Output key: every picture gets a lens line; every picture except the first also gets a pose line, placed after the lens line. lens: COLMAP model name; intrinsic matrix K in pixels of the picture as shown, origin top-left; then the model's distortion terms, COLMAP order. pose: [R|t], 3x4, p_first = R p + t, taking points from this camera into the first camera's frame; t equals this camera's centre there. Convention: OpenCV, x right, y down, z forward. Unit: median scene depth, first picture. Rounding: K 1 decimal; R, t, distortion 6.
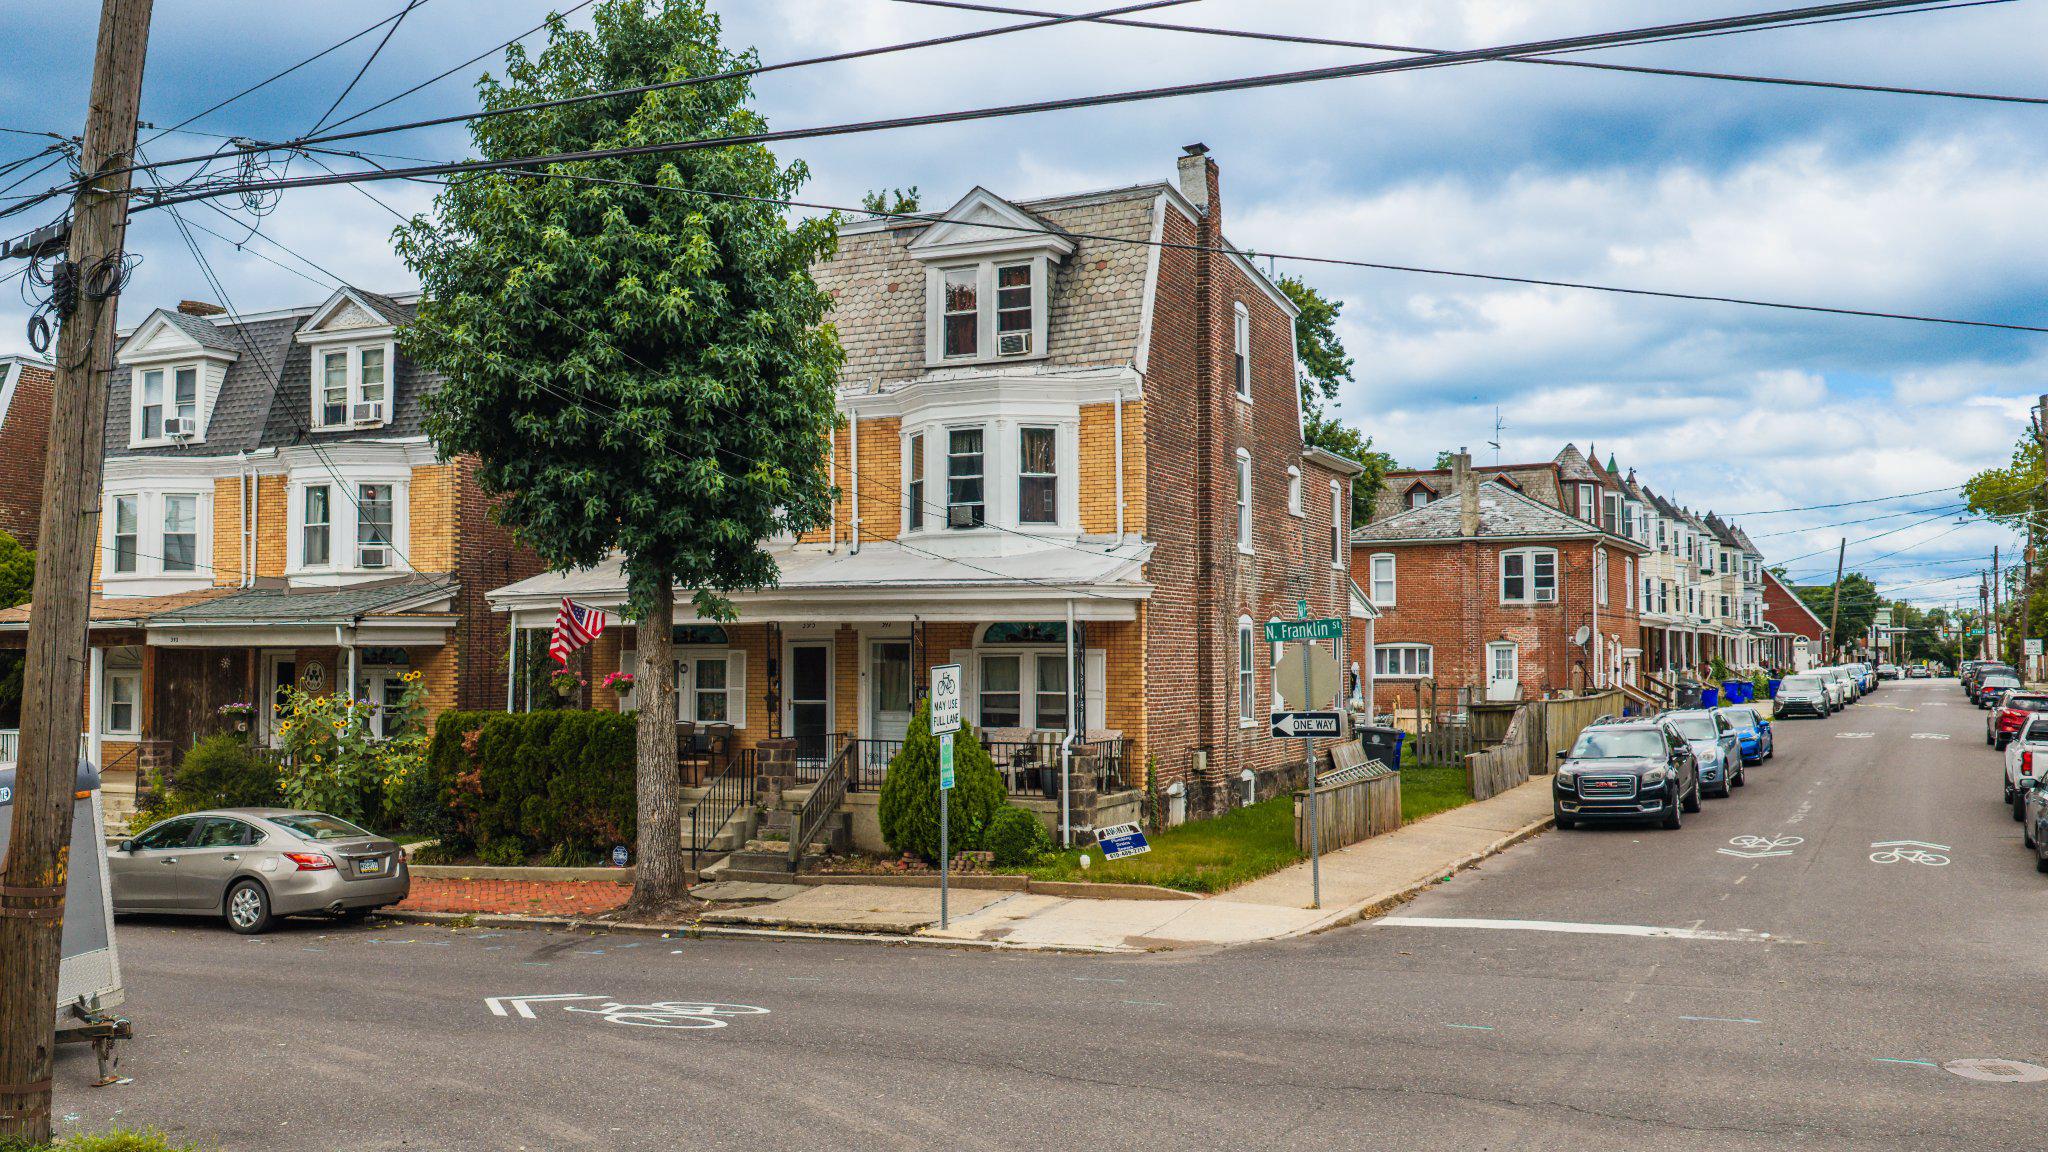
lens RADIAL K [[1691.3, 0, 1029.5], [0, 1691.3, 590.4], [0, 0, 1]] dist [0.030687, -0.071617]
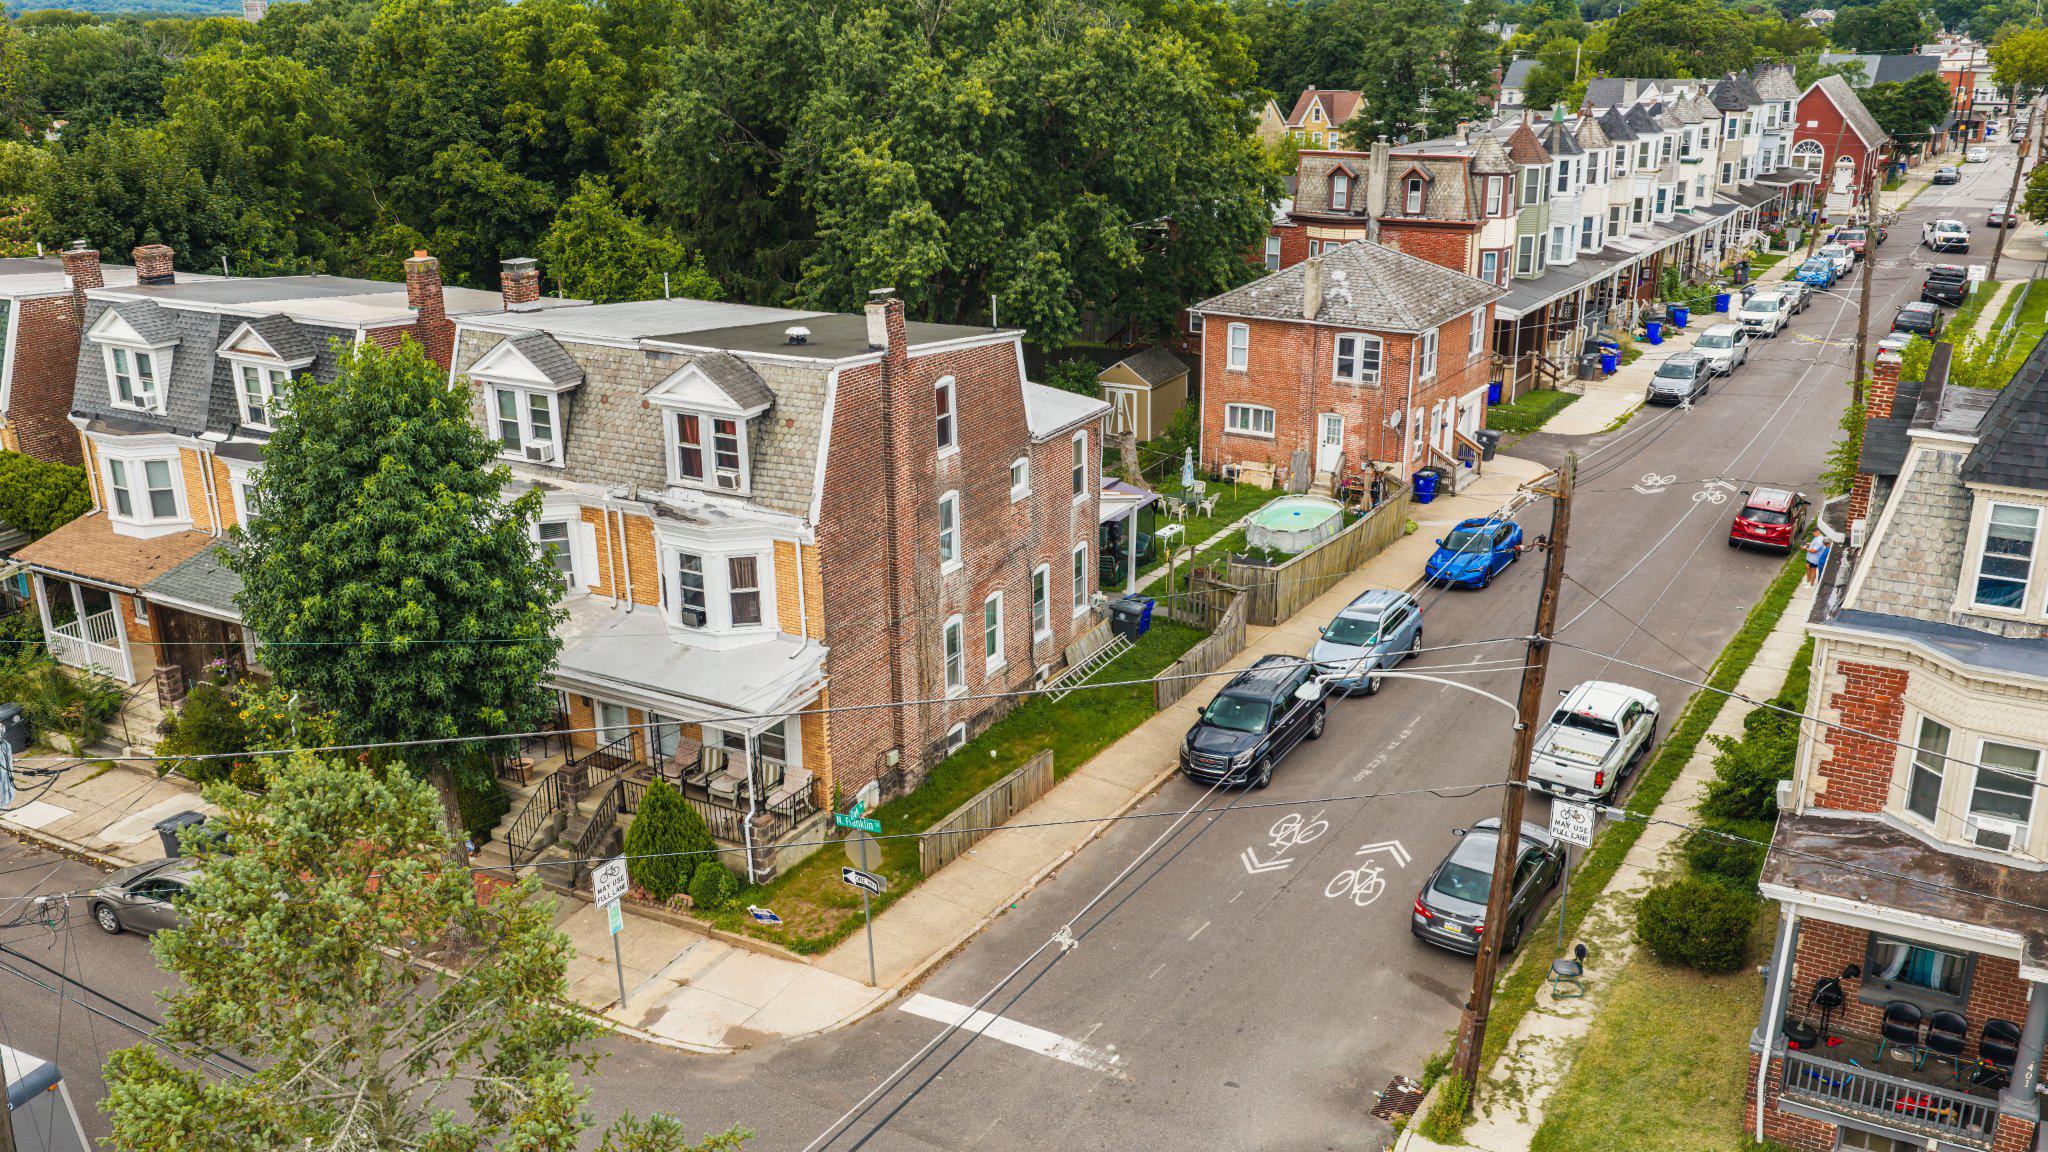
lens RADIAL K [[1691.3, 0, 1029.5], [0, 1691.3, 590.4], [0, 0, 1]] dist [0.030687, -0.071617]
pose [[0.997112, 0.019271, -0.073455, 0.278285], [0.008848, 0.931200, 0.364401, -0.470118], [0.075424, -0.363999, 0.928341, -0.189134]]
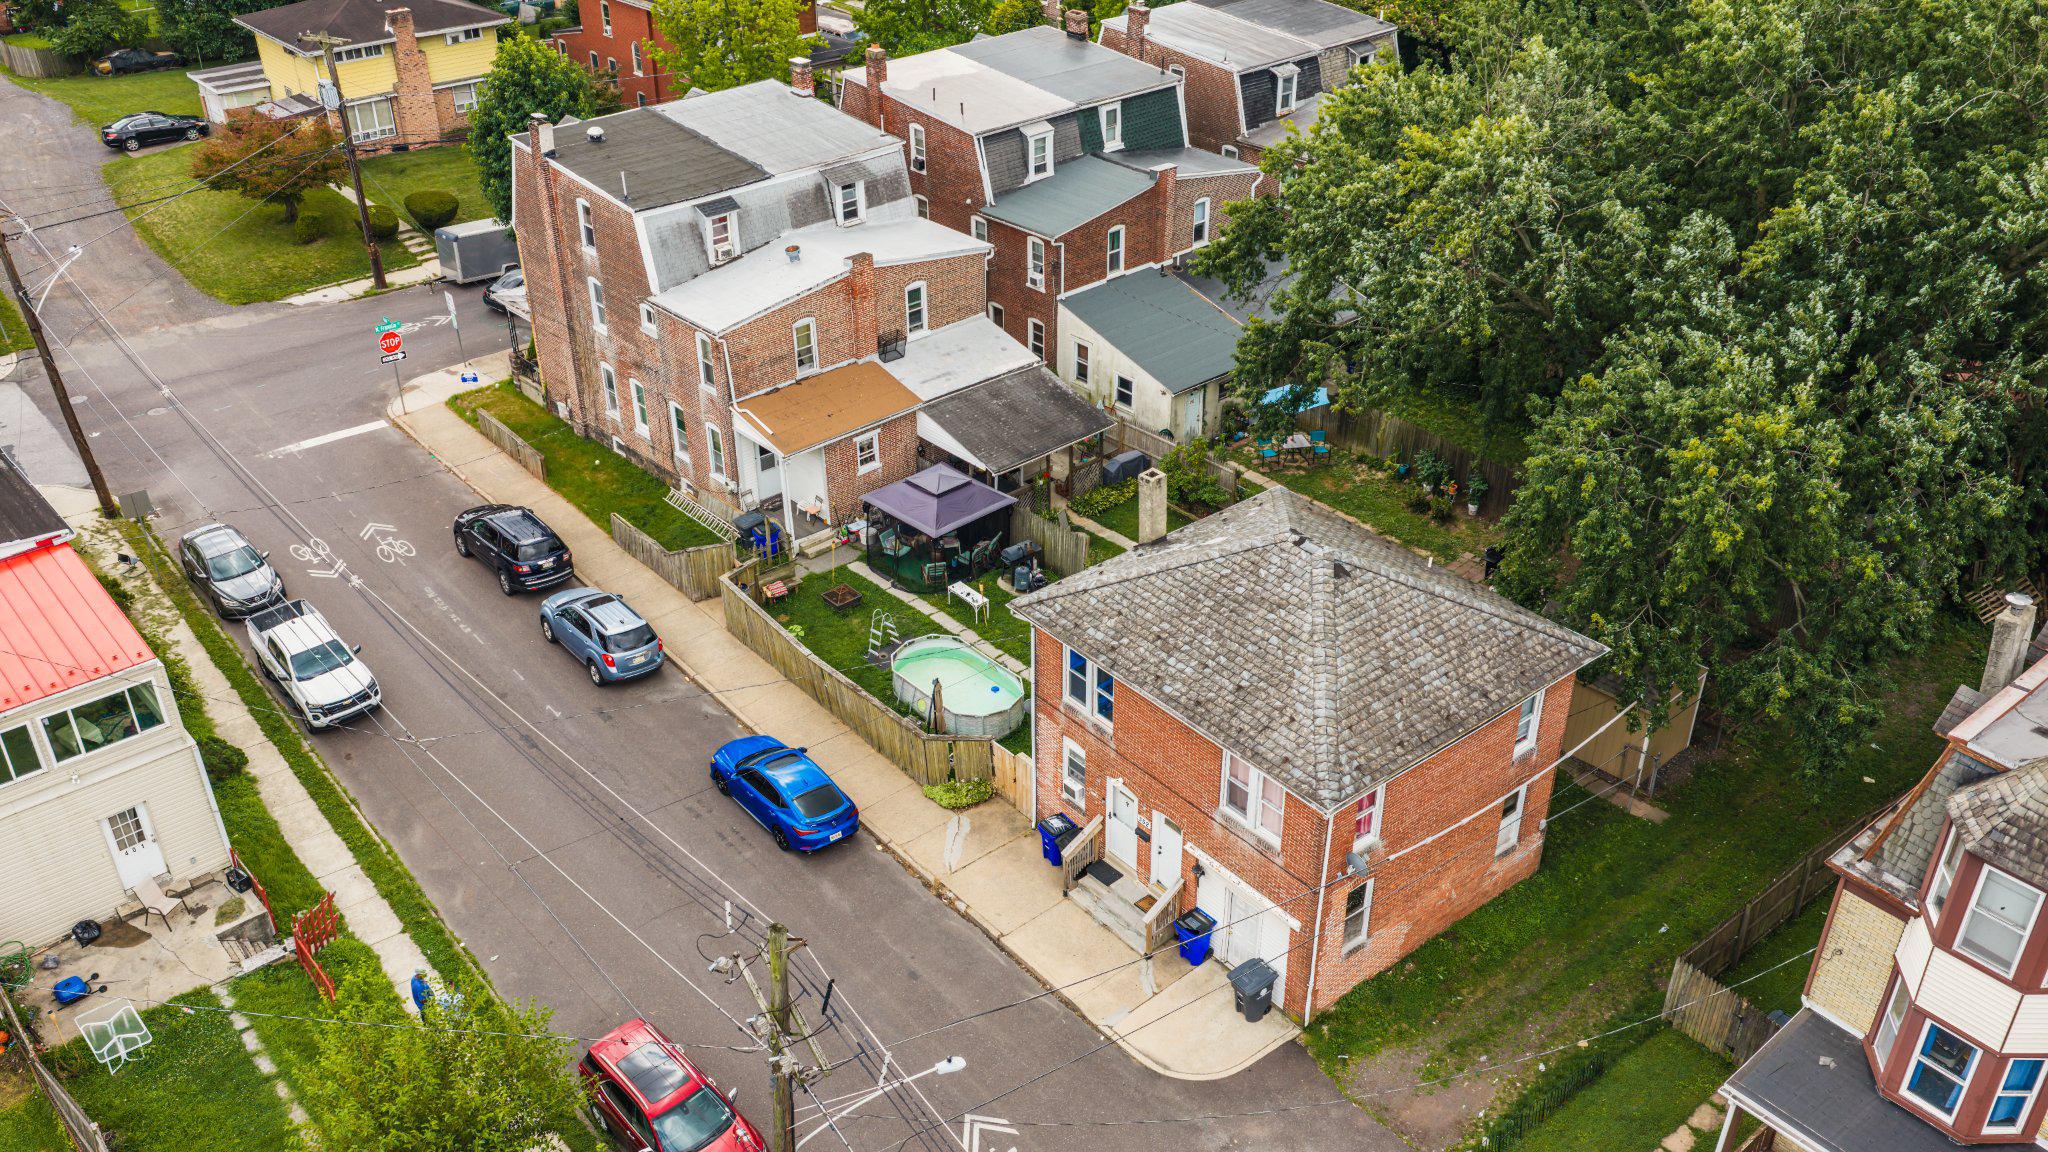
lens RADIAL K [[1691.3, 0, 1029.5], [0, 1691.3, 590.4], [0, 0, 1]] dist [0.030687, -0.071617]
pose [[-0.387966, 0.483887, -0.784433, 1.544053], [0.044937, 0.860015, 0.508286, -0.697286], [0.920577, 0.161948, -0.355401, 2.156429]]
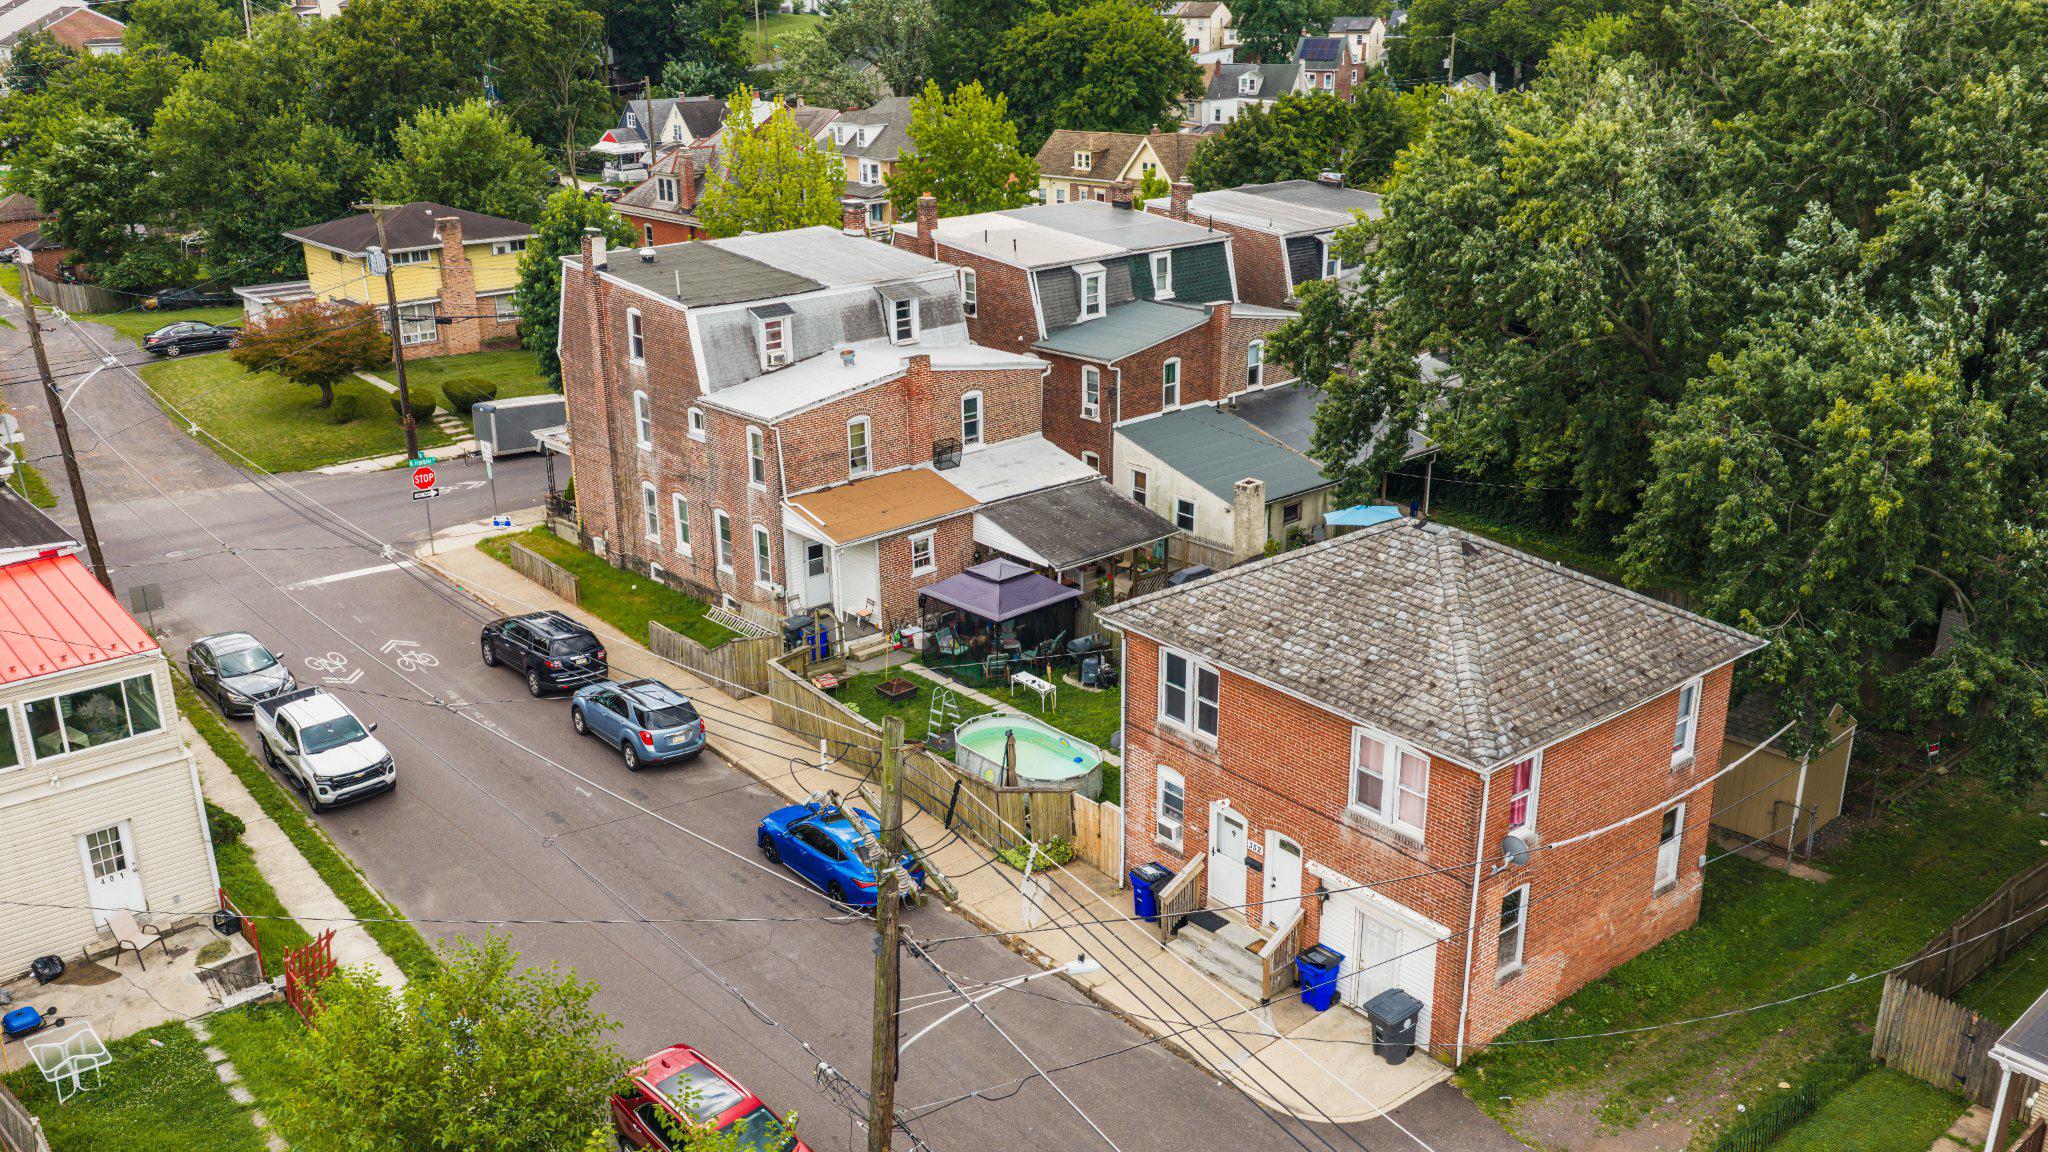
lens RADIAL K [[1691.3, 0, 1029.5], [0, 1691.3, 590.4], [0, 0, 1]] dist [0.030687, -0.071617]
pose [[-0.388390, 0.317708, -0.864994, 1.573337], [0.048512, 0.944433, 0.325103, -0.438021], [0.920217, 0.084305, -0.382221, 2.090910]]
